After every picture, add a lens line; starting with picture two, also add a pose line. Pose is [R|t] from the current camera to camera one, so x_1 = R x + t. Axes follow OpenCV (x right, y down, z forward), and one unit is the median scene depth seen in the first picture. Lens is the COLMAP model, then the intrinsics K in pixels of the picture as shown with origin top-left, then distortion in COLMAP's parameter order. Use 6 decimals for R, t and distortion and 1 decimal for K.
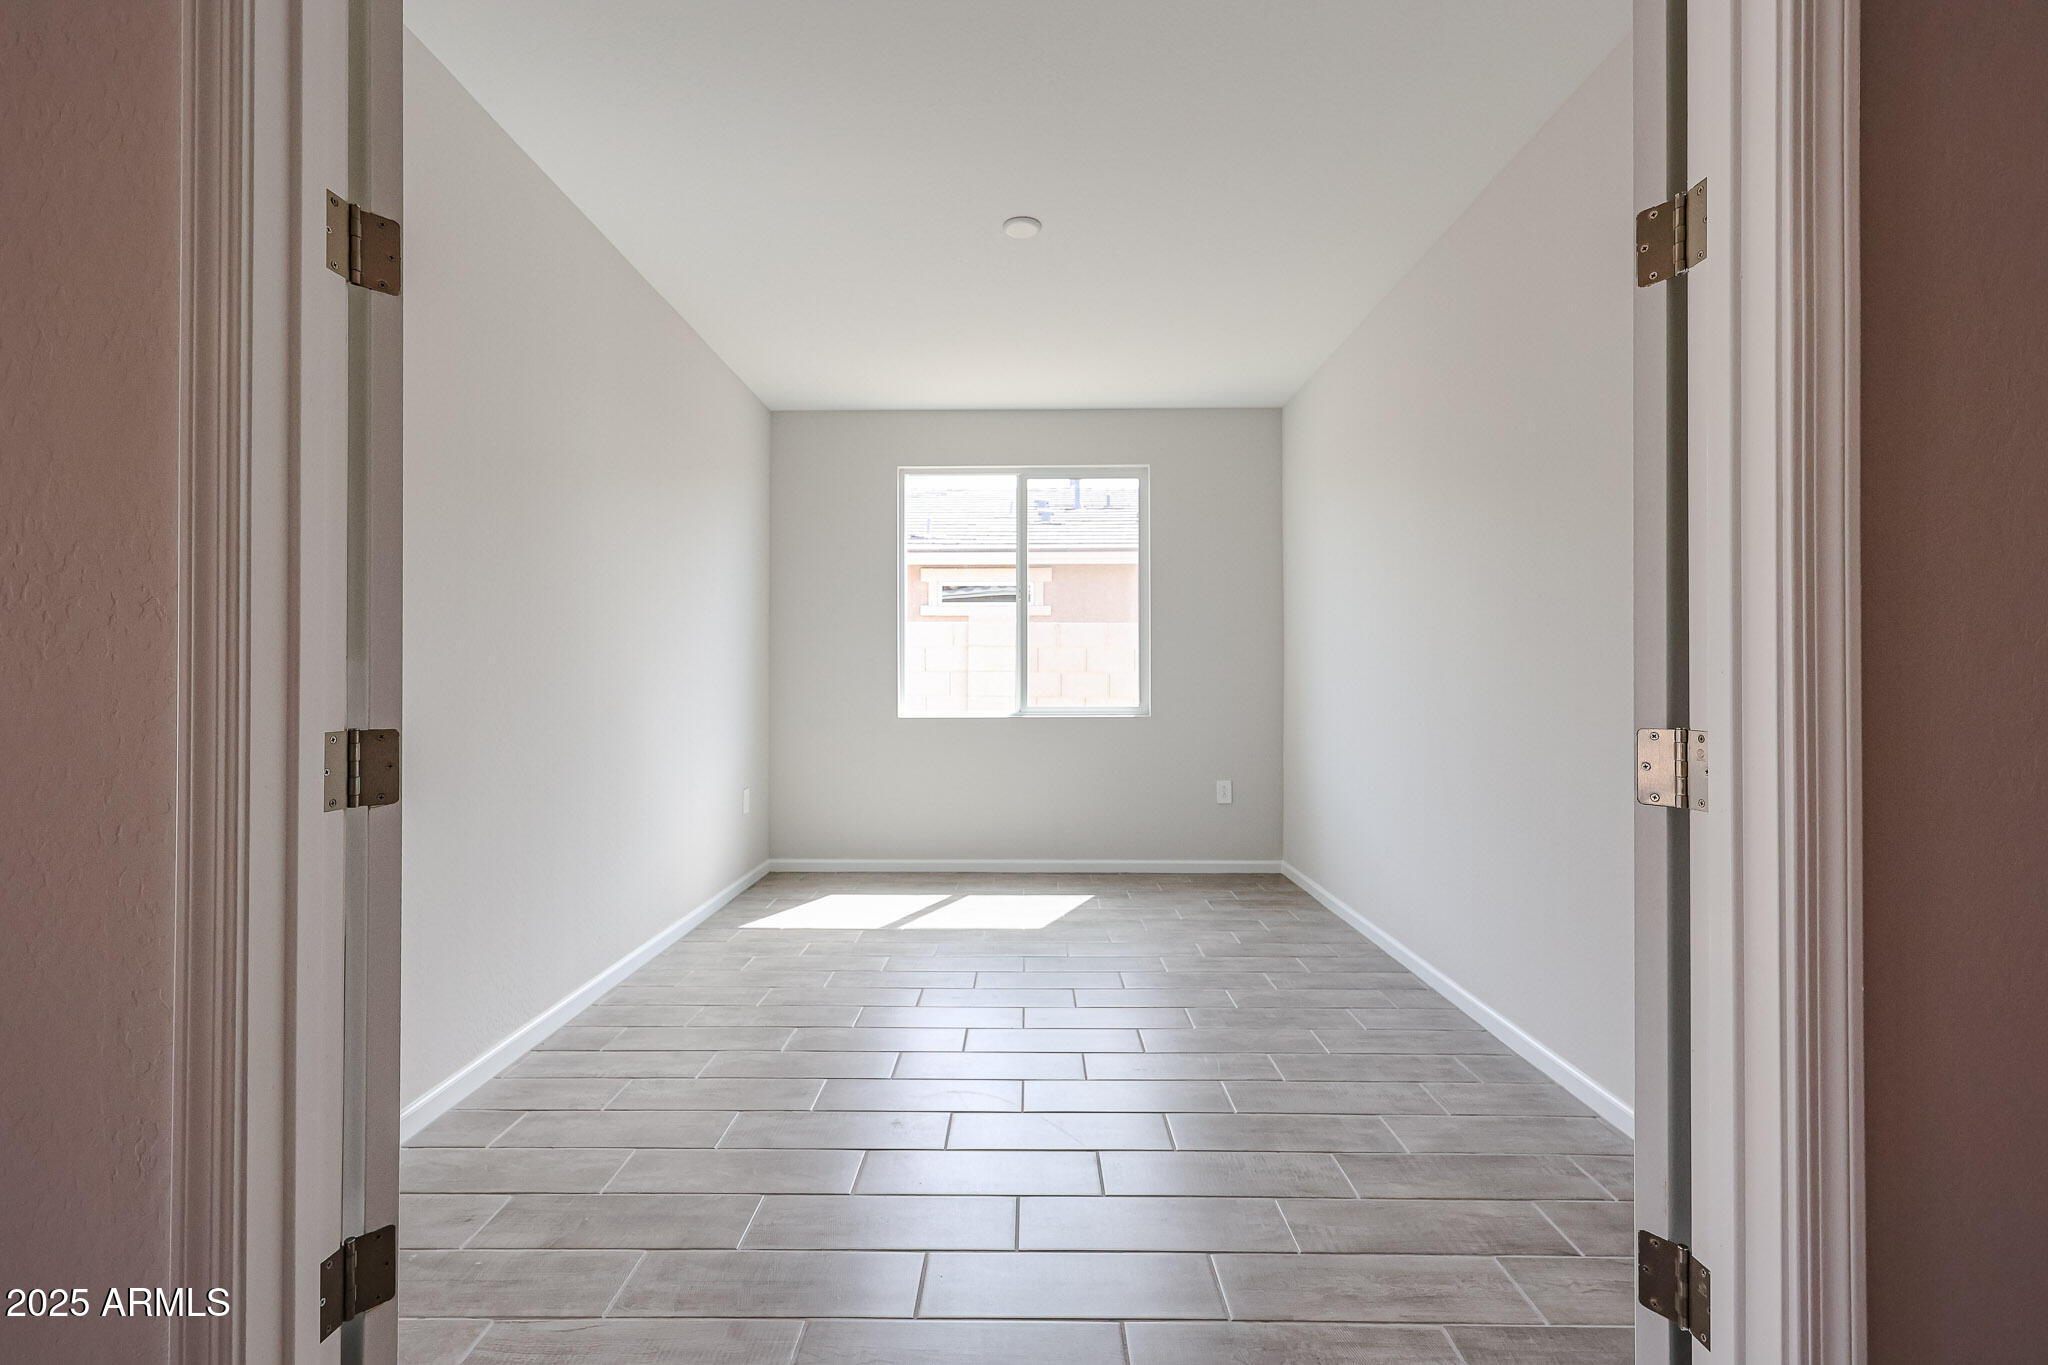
lens RADIAL K [[867.4, 0, 1014.1], [0, 867.4, 676.1], [0, 0, 1]] dist [0.002293, 0.000133]
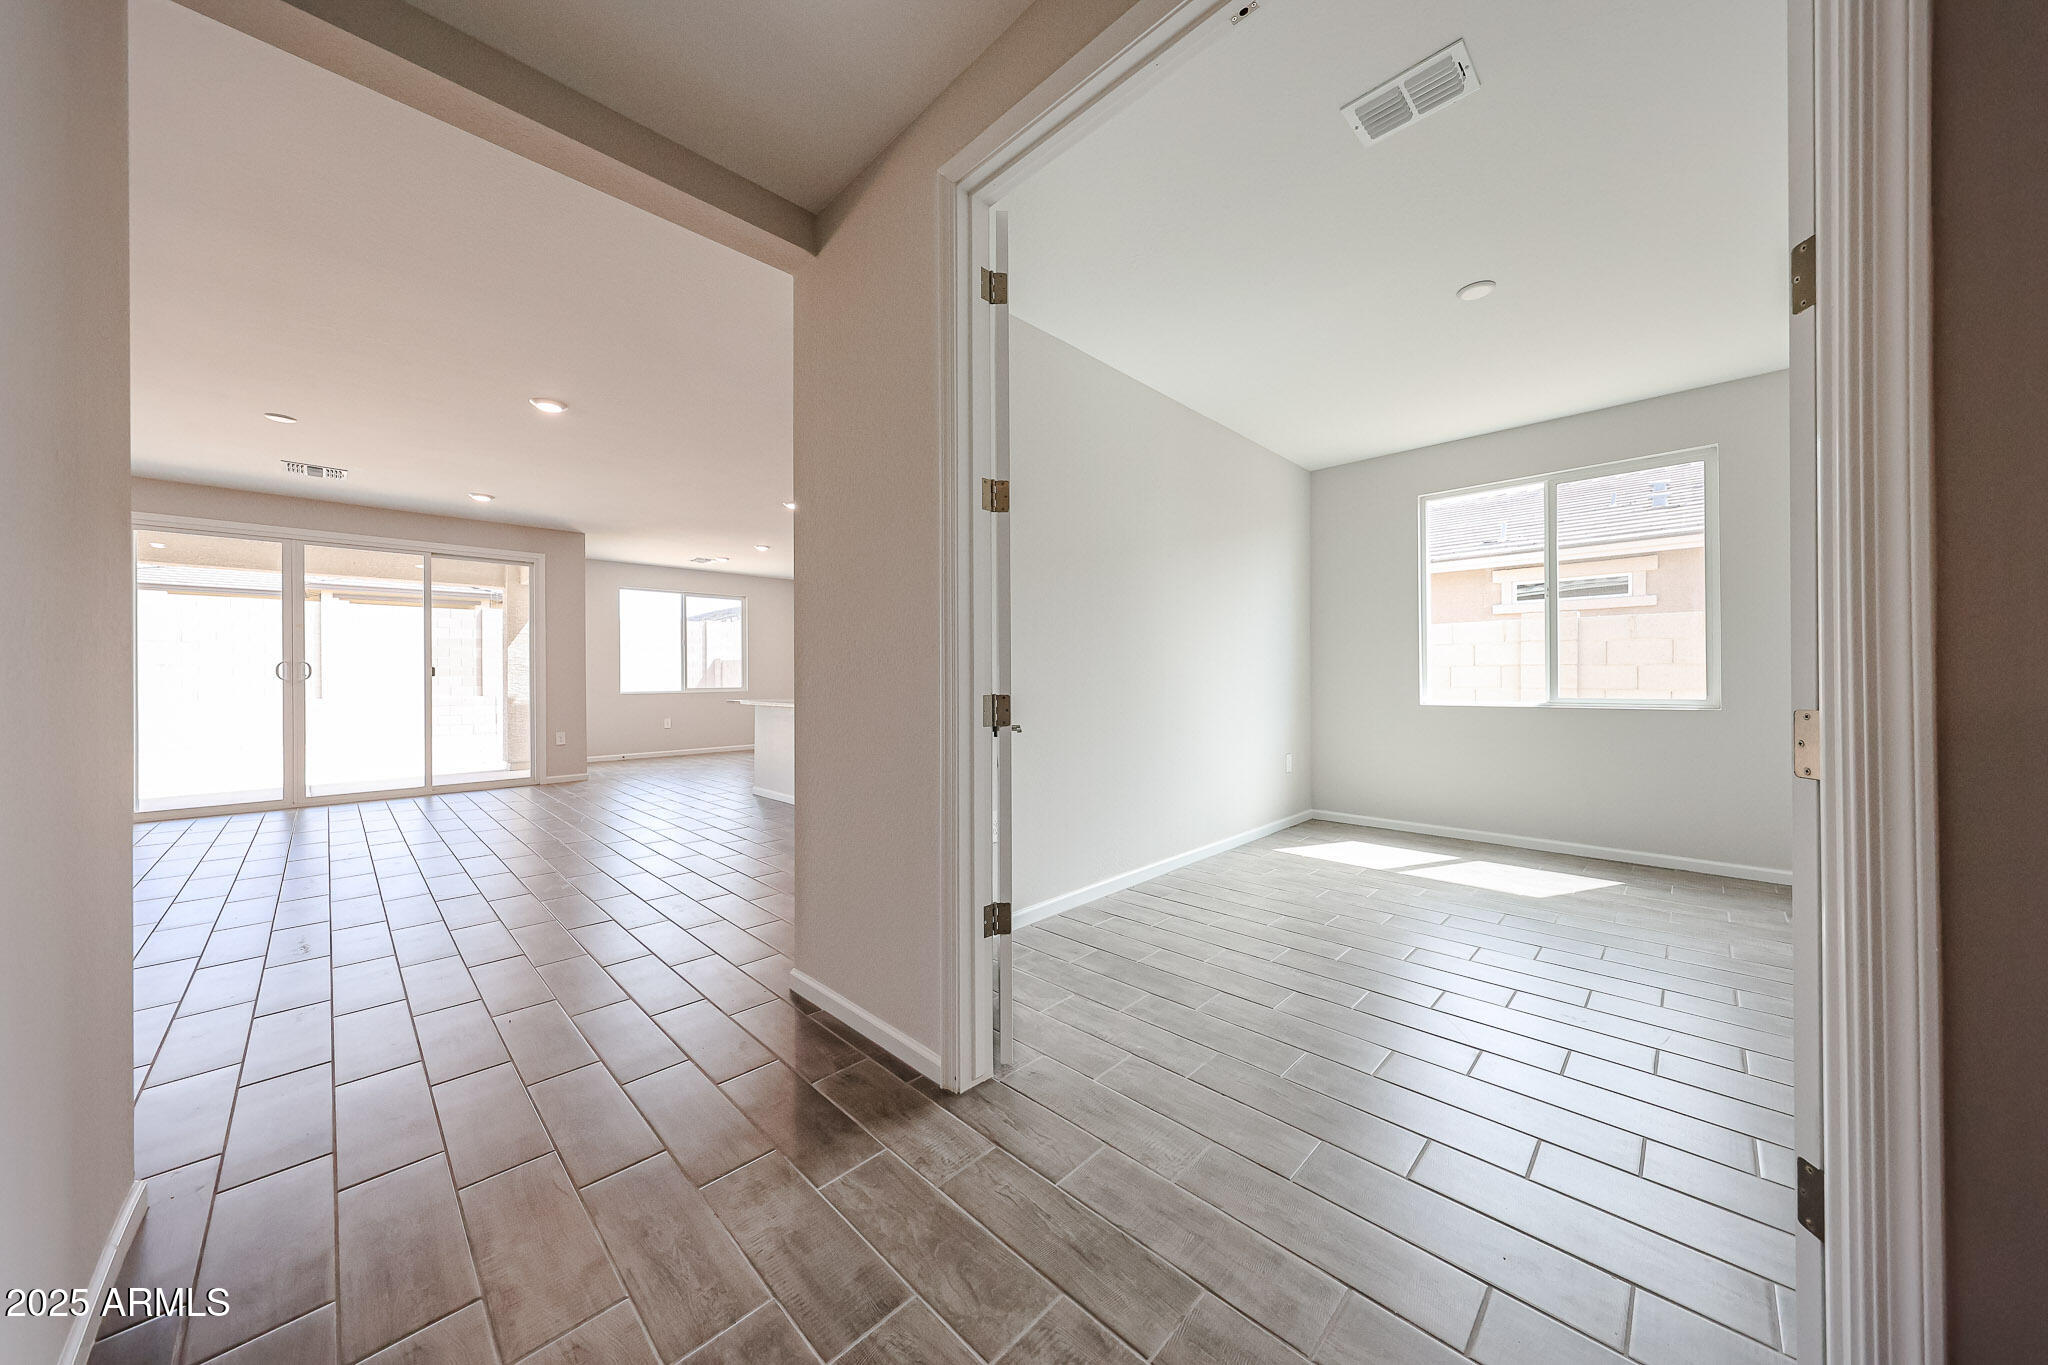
lens RADIAL K [[703.6, 0, 1020.6], [0, 703.6, 677.2], [0, 0, 1]] dist [-0.001630, 0.000078]
pose [[0.716151, -0.004204, -0.697932, 0.184535], [0.008901, 0.999956, 0.003110, 0.002031], [0.697888, -0.008440, 0.716157, -0.099861]]
